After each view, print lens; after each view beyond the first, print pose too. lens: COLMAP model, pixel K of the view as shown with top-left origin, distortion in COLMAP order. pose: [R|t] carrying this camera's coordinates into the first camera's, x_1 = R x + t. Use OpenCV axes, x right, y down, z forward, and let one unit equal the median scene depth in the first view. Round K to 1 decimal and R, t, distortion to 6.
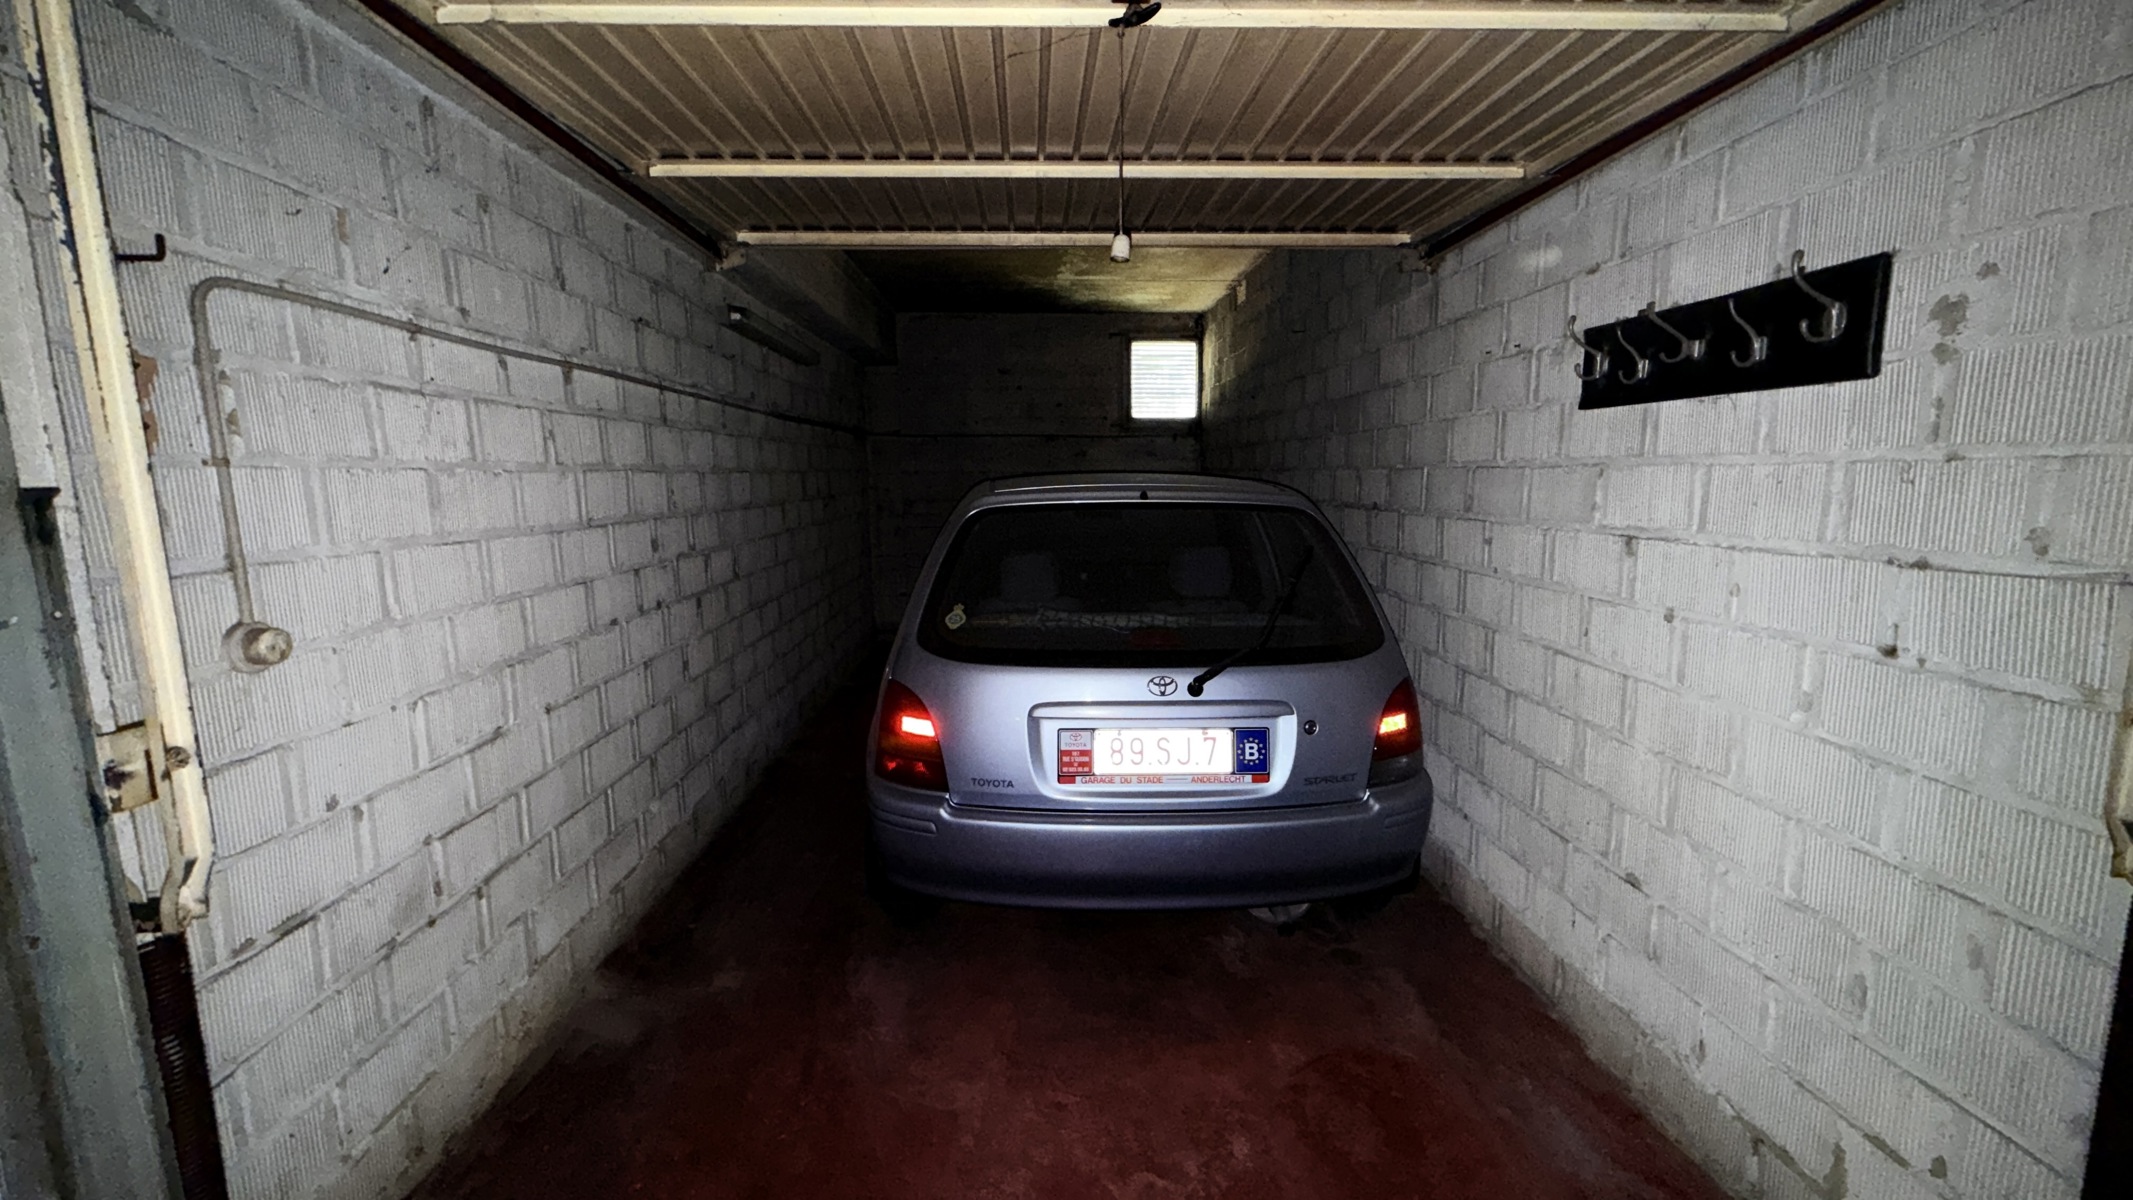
lens RADIAL K [[860.4, 0, 1058.7], [0, 860.4, 606.6], [0, 0, 1]] dist [0.002391, 0.000240]
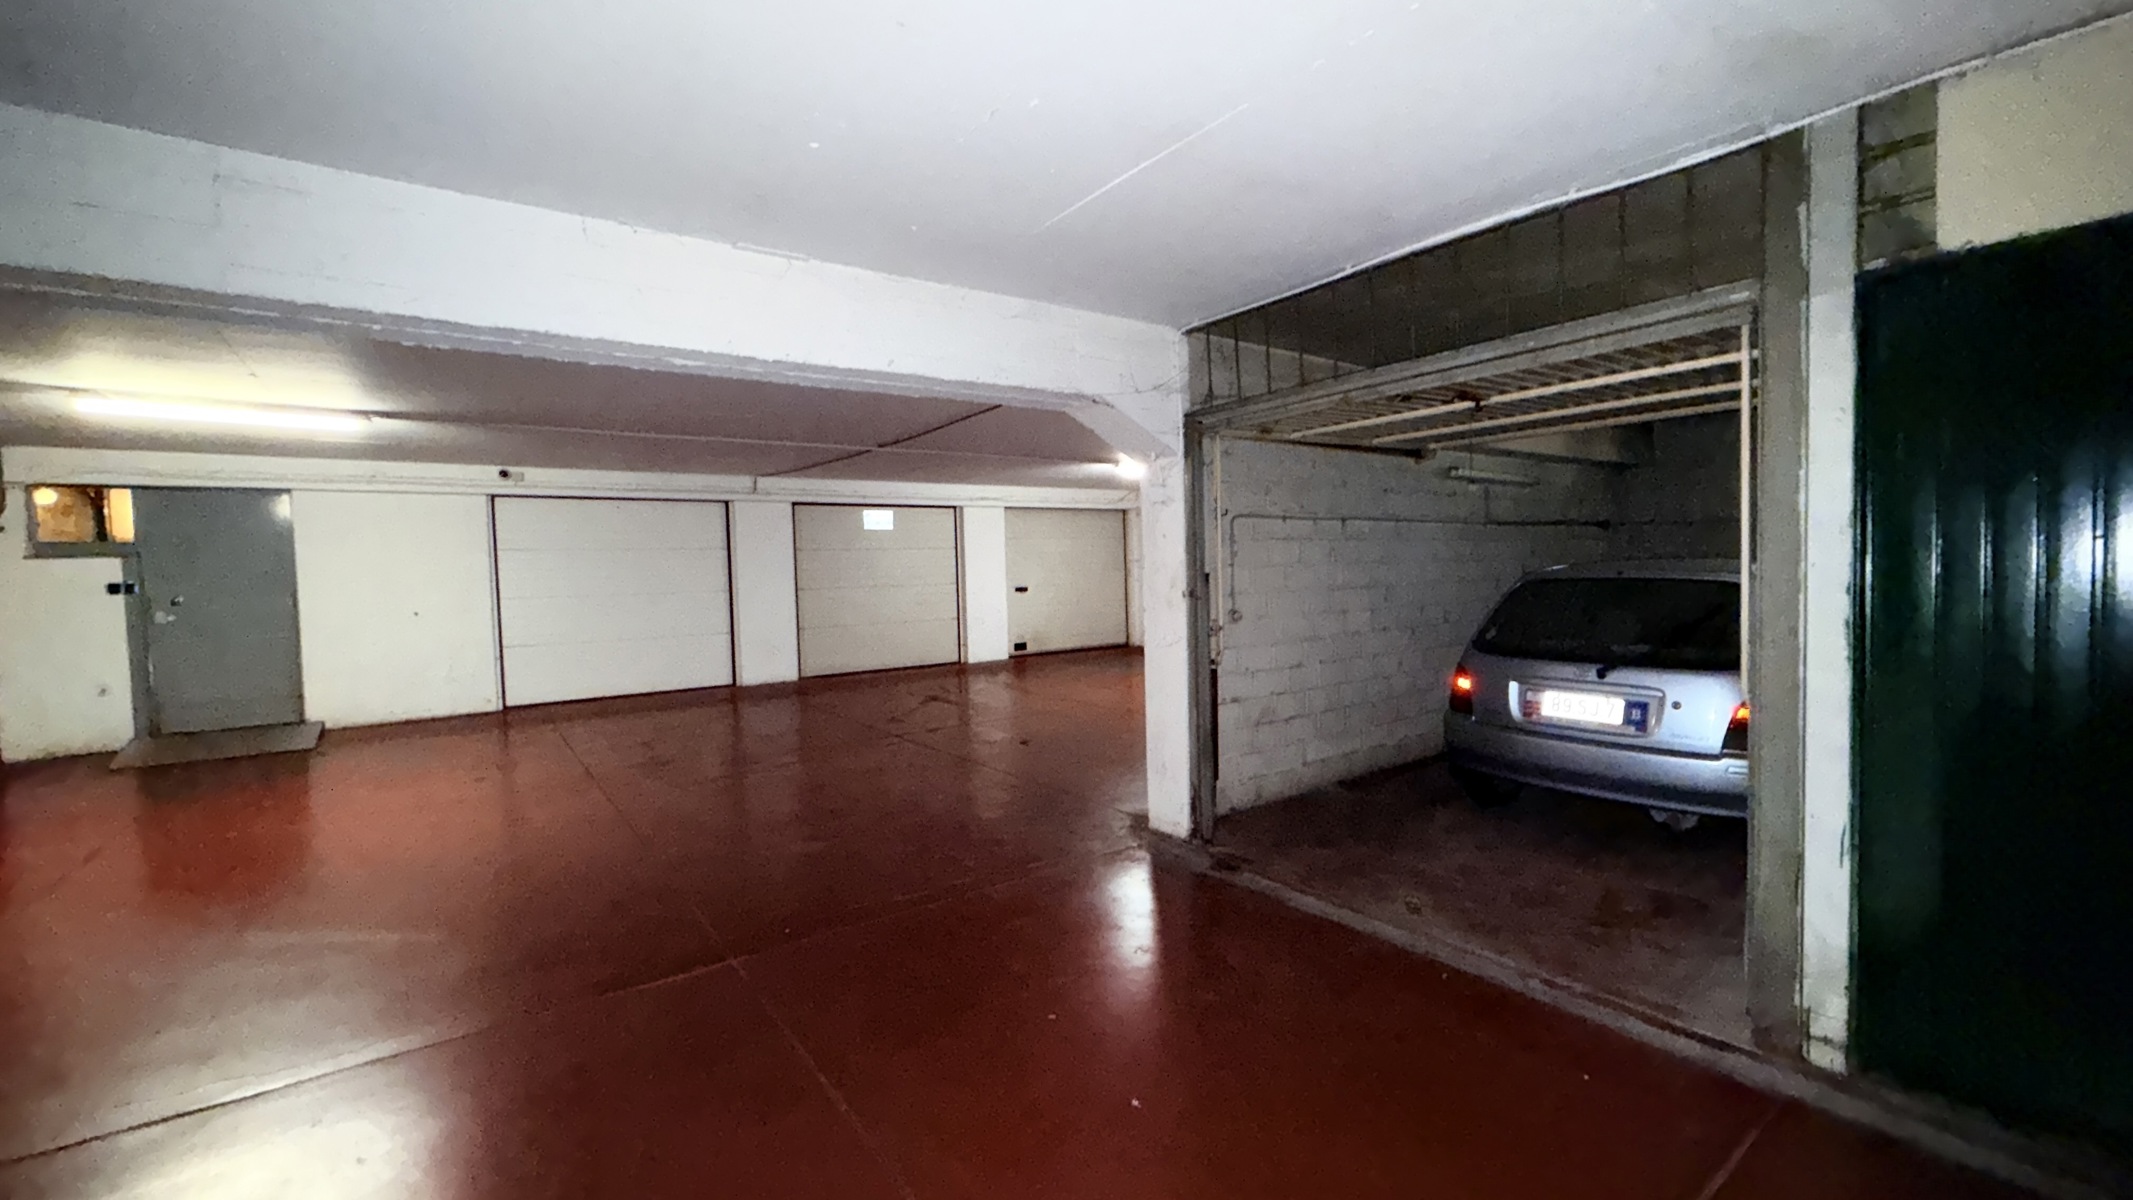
lens RADIAL K [[860.4, 0, 1060.5], [0, 860.4, 605.1], [0, 0, 1]] dist [0.002391, 0.000240]
pose [[0.577821, 0.028226, -0.815675, 1.056668], [-0.102878, 0.993949, -0.038484, 0.142694], [0.809654, 0.106152, 0.577229, -1.117108]]
